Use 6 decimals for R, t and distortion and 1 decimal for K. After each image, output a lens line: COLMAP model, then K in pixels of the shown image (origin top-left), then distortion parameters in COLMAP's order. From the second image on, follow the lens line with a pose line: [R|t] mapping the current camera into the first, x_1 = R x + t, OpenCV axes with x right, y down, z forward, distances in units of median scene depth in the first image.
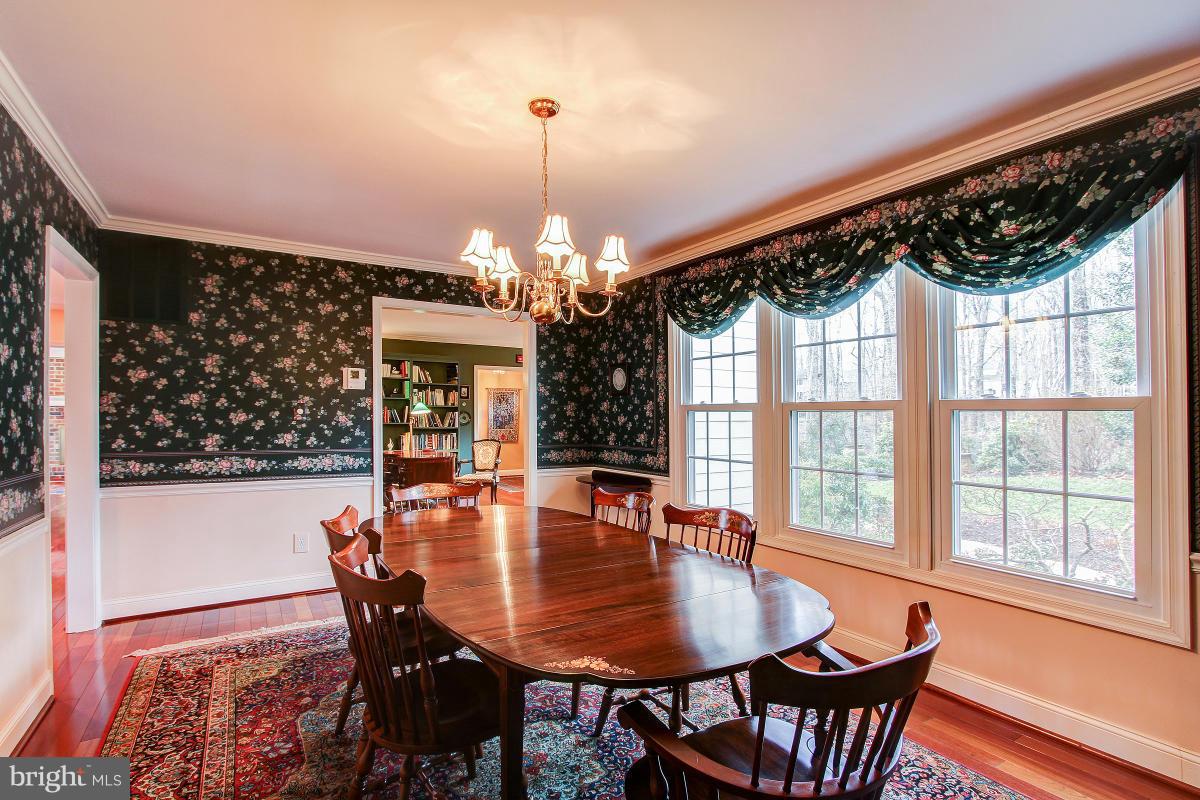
lens RADIAL K [[577.1, 0, 604.6], [0, 577.1, 396.9], [0, 0, 1]] dist [-0.019295, 0.000275]
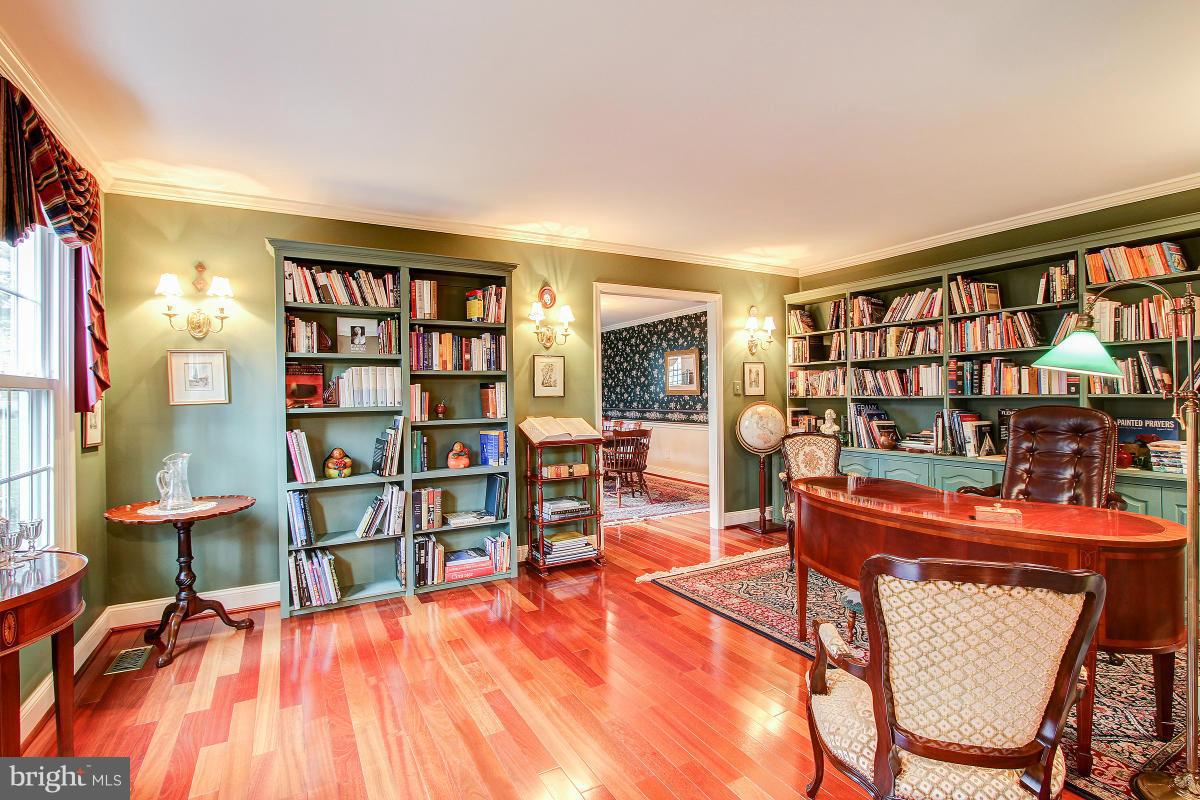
lens RADIAL K [[577.1, 0, 604.6], [0, 577.1, 396.9], [0, 0, 1]] dist [-0.019295, 0.000275]
pose [[-0.058230, -0.000756, -0.998303, 1.754655], [0.063394, 0.997979, -0.004454, 0.041855], [0.996288, -0.063545, -0.058065, 0.967912]]
